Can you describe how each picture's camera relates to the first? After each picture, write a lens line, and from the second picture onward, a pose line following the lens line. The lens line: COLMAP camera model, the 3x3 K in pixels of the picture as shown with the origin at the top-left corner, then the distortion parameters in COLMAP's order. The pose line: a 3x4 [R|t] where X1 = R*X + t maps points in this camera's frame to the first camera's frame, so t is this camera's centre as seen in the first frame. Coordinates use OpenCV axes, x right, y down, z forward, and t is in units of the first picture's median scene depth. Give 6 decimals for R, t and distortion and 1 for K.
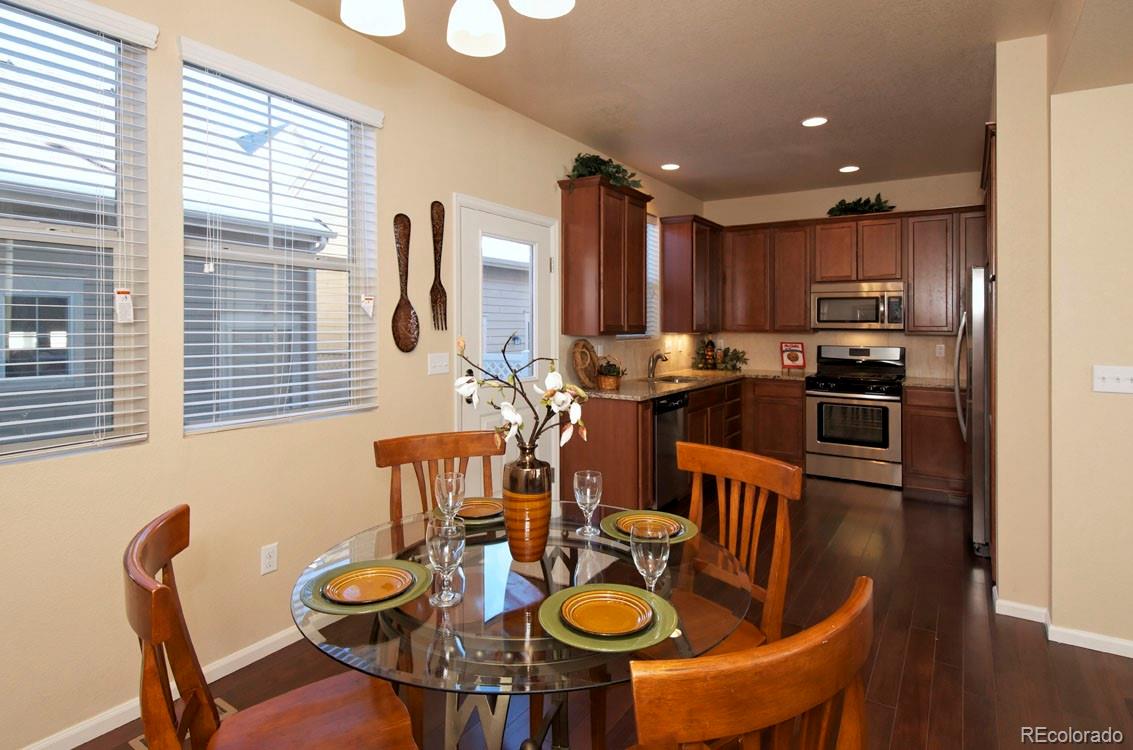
lens RADIAL K [[586.7, 0, 560.6], [0, 586.7, 329.3], [0, 0, 1]] dist [0.029518, -0.003479]
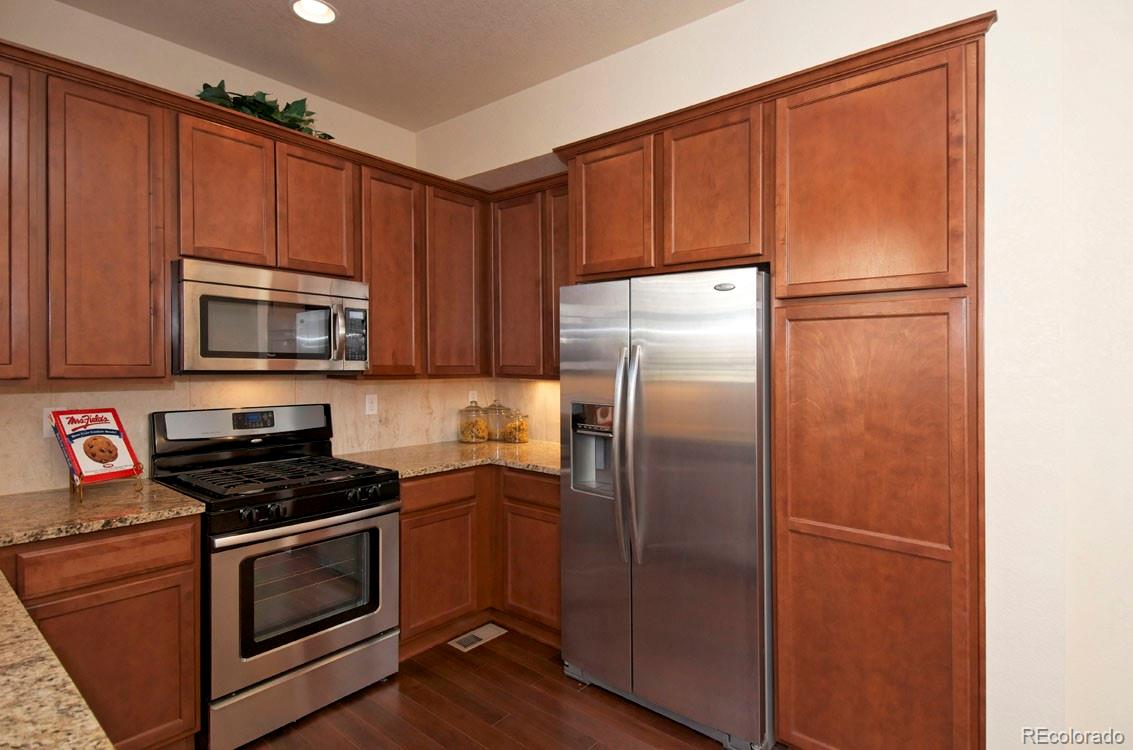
lens RADIAL K [[586.7, 0, 548.6], [0, 586.7, 366.7], [0, 0, 1]] dist [0.029518, -0.003479]
pose [[0.118409, -0.010176, 0.992913, 0.064287], [-0.003160, 0.999939, 0.010625, -0.010071], [-0.992960, -0.004395, 0.118370, 0.722677]]
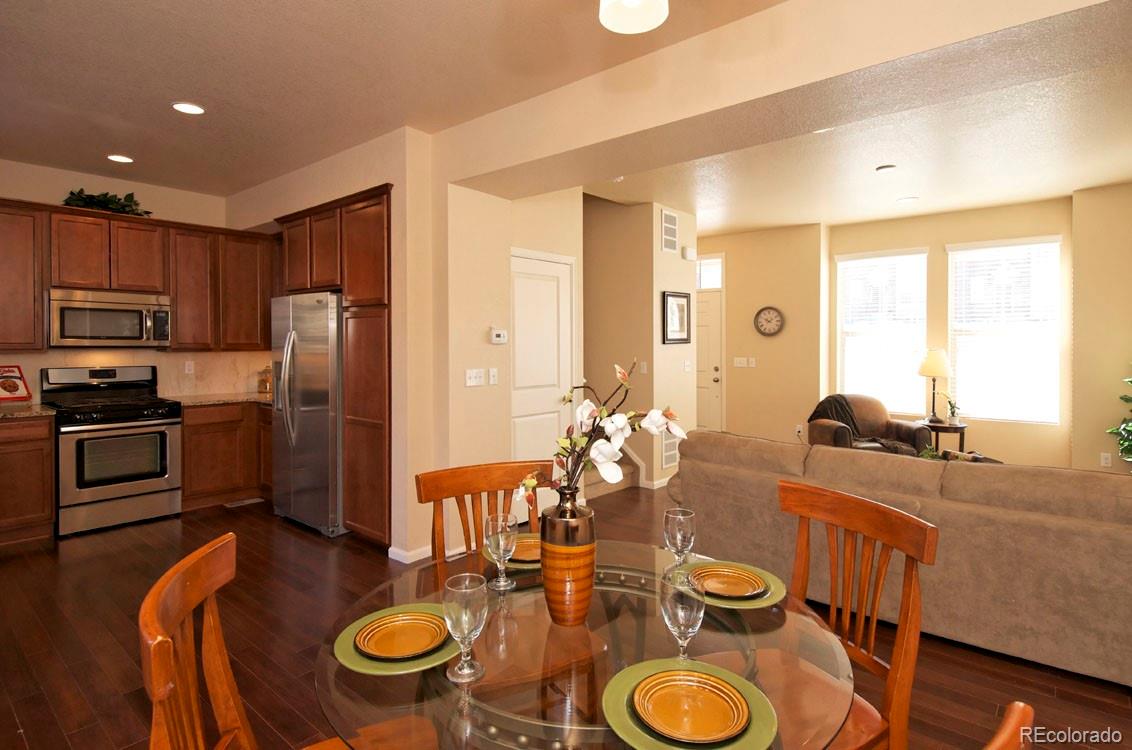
lens RADIAL K [[596.5, 0, 554.7], [0, 596.5, 348.3], [0, 0, 1]] dist [0.014470, -0.010457]
pose [[0.131507, -0.010495, 0.991260, -0.264352], [0.004042, 0.999941, 0.010051, -0.004421], [-0.991307, 0.002684, 0.131541, 0.251612]]
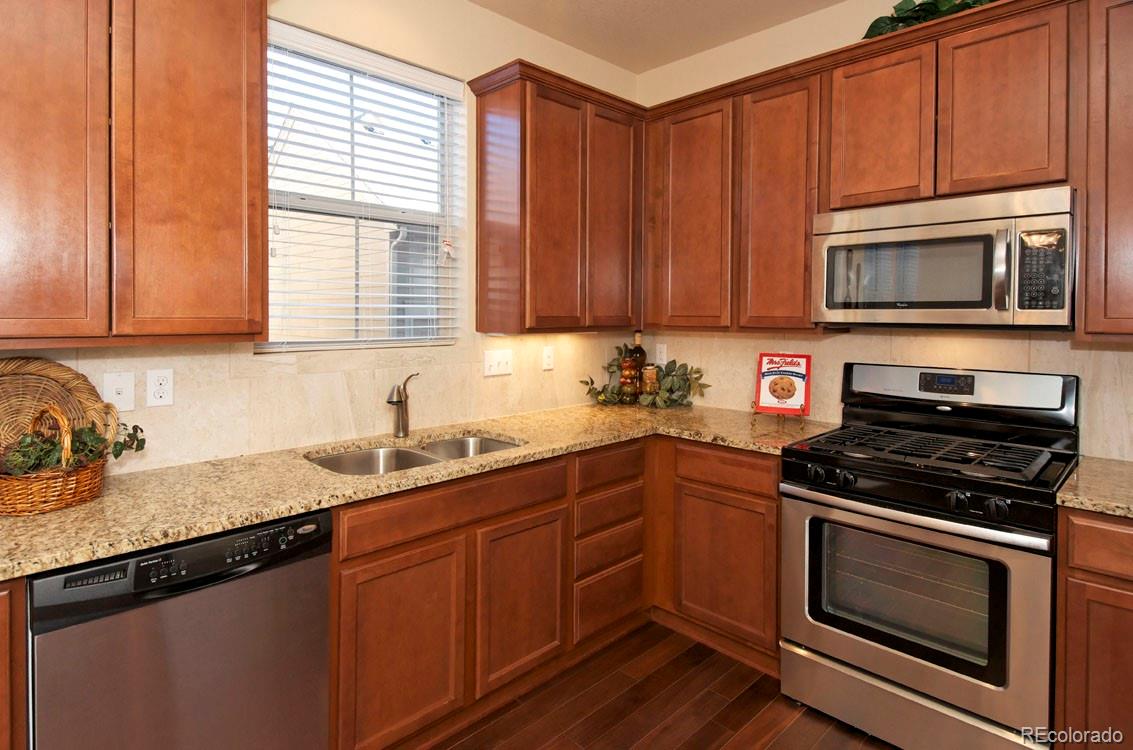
lens RADIAL K [[622.8, 0, 551.5], [0, 622.8, 333.6], [0, 0, 1]] dist [0.042208, -0.005209]
pose [[0.978761, 0.004943, -0.204945, 0.341153], [0.000368, 0.999665, 0.025868, -0.005816], [0.205004, -0.025394, 0.978432, 0.544780]]
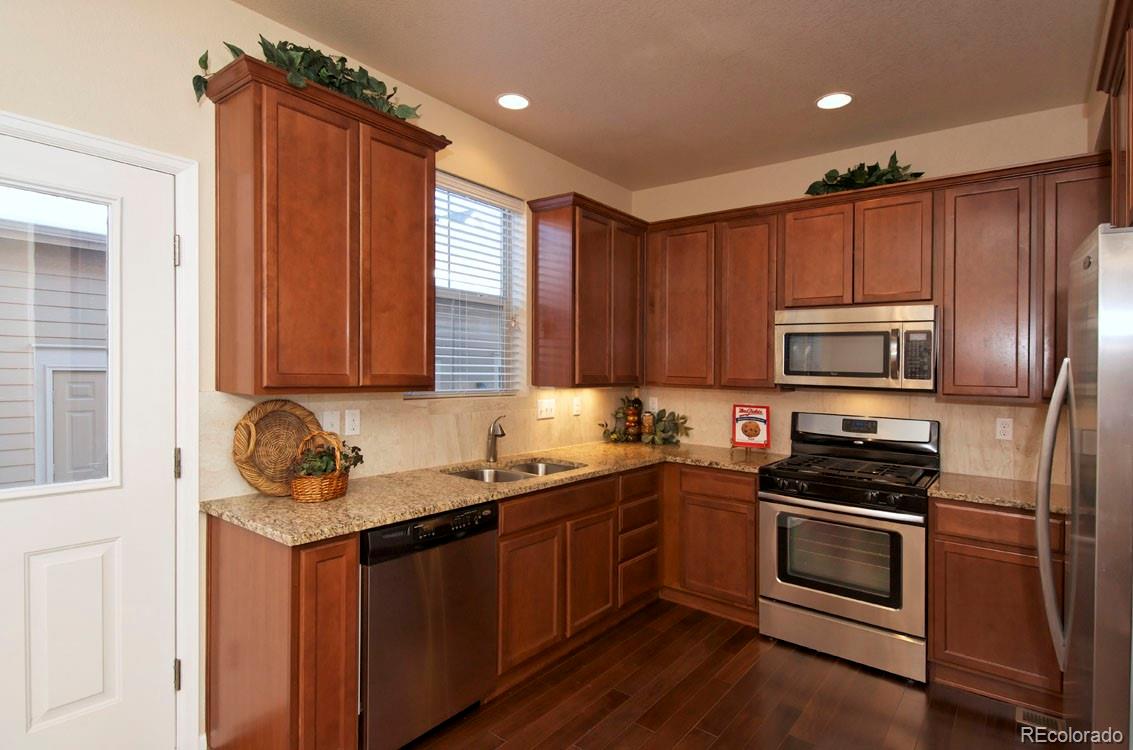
lens RADIAL K [[586.7, 0, 553.5], [0, 586.7, 365.7], [0, 0, 1]] dist [0.029518, -0.003479]
pose [[0.996238, 0.017550, -0.084860, 0.253296], [-0.018634, 0.999754, -0.011990, -0.009190], [0.084629, 0.013527, 0.996321, 0.388288]]
